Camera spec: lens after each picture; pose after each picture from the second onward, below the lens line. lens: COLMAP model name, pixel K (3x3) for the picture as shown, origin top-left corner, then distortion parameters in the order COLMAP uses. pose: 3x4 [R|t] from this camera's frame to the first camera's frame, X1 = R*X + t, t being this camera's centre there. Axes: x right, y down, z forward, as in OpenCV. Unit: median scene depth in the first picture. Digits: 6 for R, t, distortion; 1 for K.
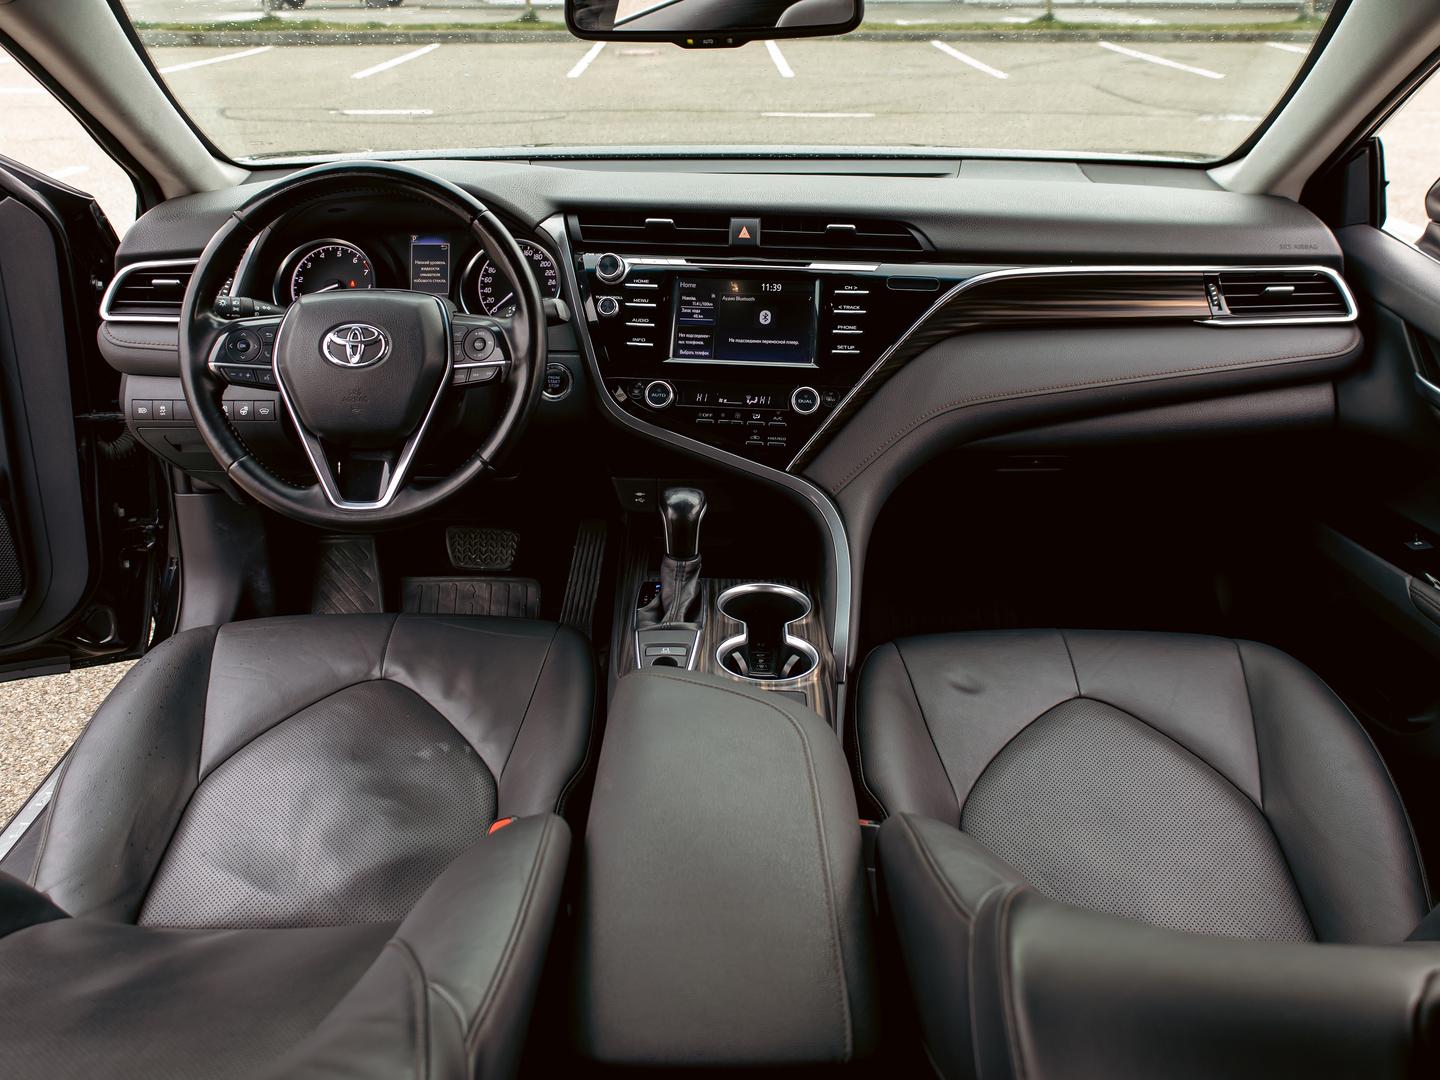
lens RADIAL K [[1279.4, 0, 690.7], [0, 1279.4, 556.9], [0, 0, 1]] dist [0.001943, 0.002588]
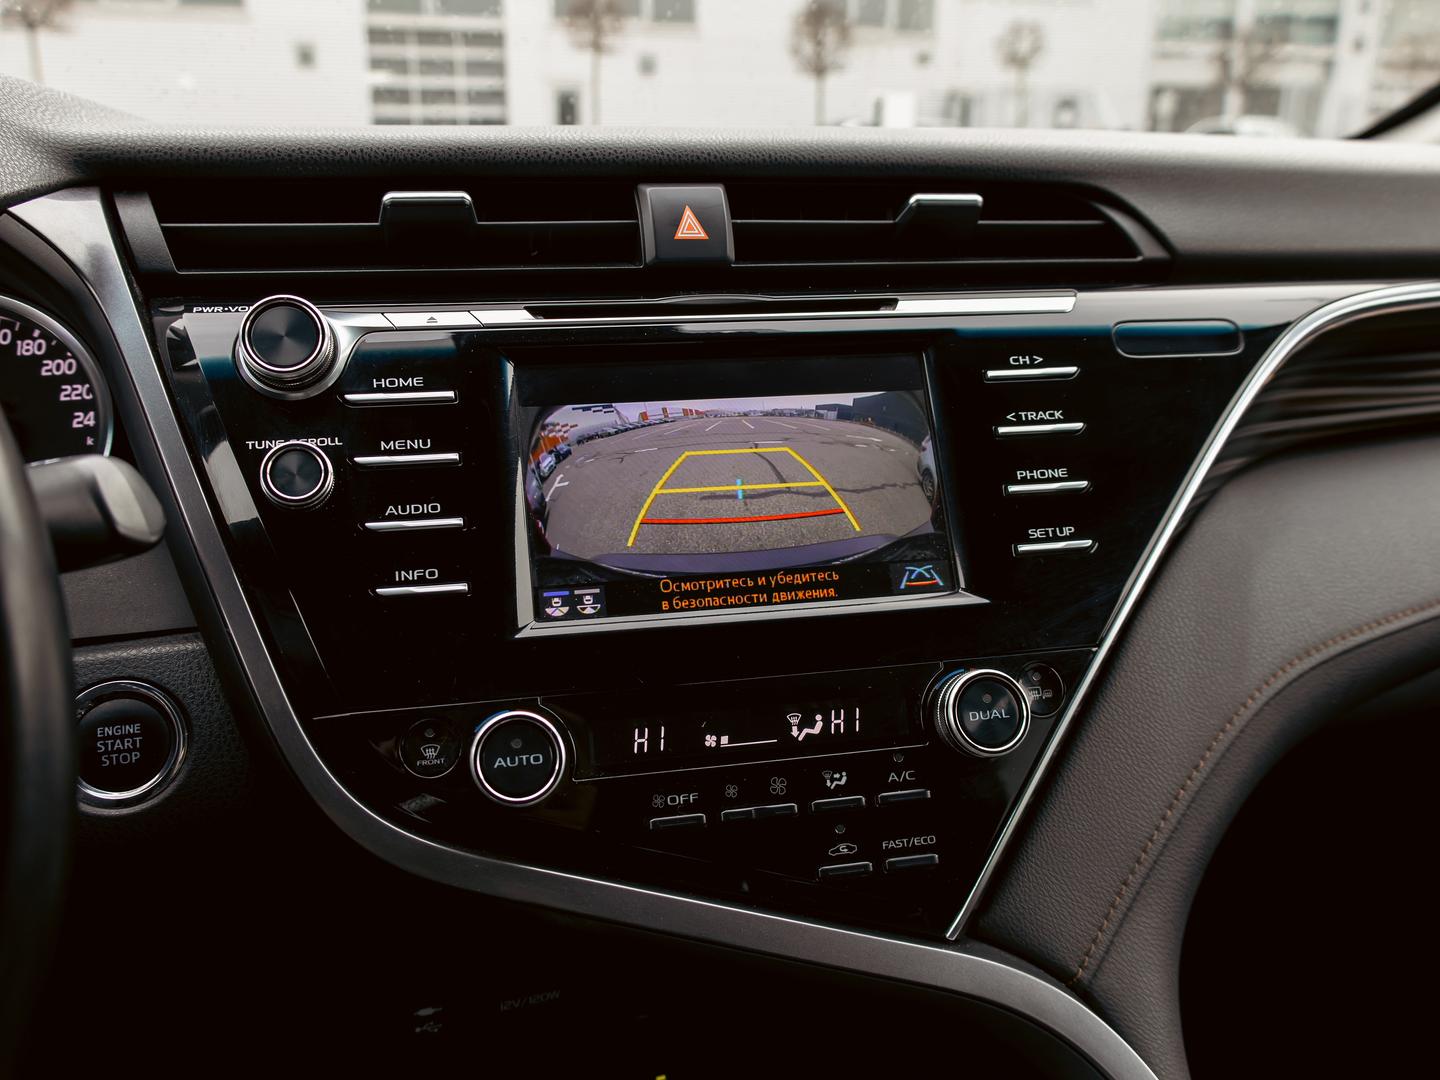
lens RADIAL K [[1279.4, 0, 690.7], [0, 1279.4, 556.9], [0, 0, 1]] dist [0.001943, 0.002588]
pose [[0.946727, -0.103302, 0.305019, -0.070024], [0.138563, 0.985665, -0.096257, -0.136055], [-0.290703, 0.133394, 0.947469, 0.698209]]
